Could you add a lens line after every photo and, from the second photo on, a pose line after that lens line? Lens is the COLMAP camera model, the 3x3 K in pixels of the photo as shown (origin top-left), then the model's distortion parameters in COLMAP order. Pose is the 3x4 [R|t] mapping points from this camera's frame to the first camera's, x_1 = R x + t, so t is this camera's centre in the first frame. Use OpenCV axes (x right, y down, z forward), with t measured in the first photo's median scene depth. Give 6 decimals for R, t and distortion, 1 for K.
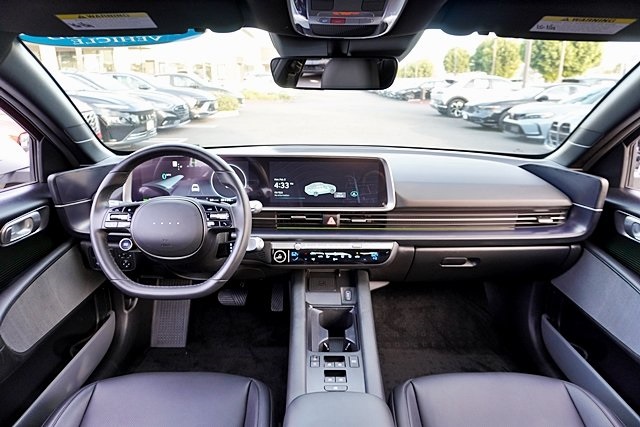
lens RADIAL K [[443.3, 0, 321.5], [0, 443.3, 206.1], [0, 0, 1]] dist [-0.004598, 0.005693]
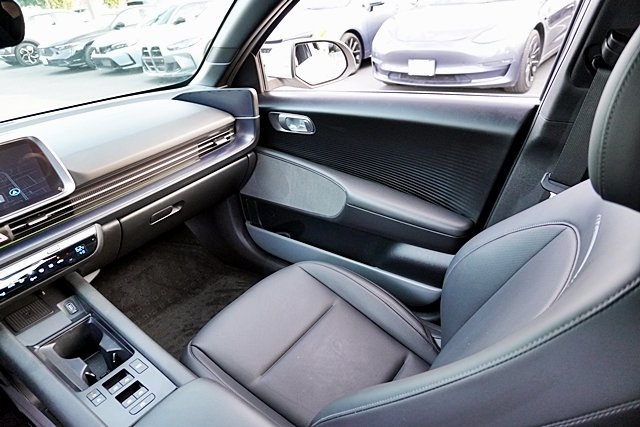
lens RADIAL K [[443.3, 0, 321.5], [0, 443.3, 206.1], [0, 0, 1]] dist [-0.004598, 0.005693]
pose [[0.634267, -0.428094, 0.643771, -0.087843], [0.330892, 0.902893, 0.274398, -0.038095], [-0.698724, 0.038977, 0.714328, 0.078996]]
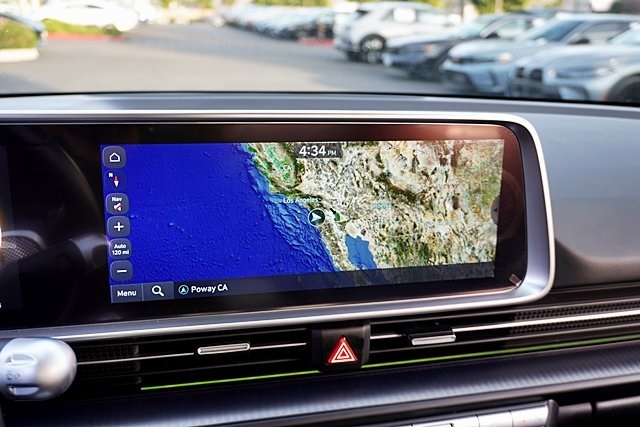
lens RADIAL K [[611.2, 0, 320.0], [0, 611.2, 213.5], [0, 0, 1]] dist [0.007555, 0.001638]
pose [[0.972470, -0.053453, 0.226815, -0.072029], [0.044968, 0.998088, 0.042417, -0.067320], [-0.228649, -0.031050, 0.973014, 0.598377]]
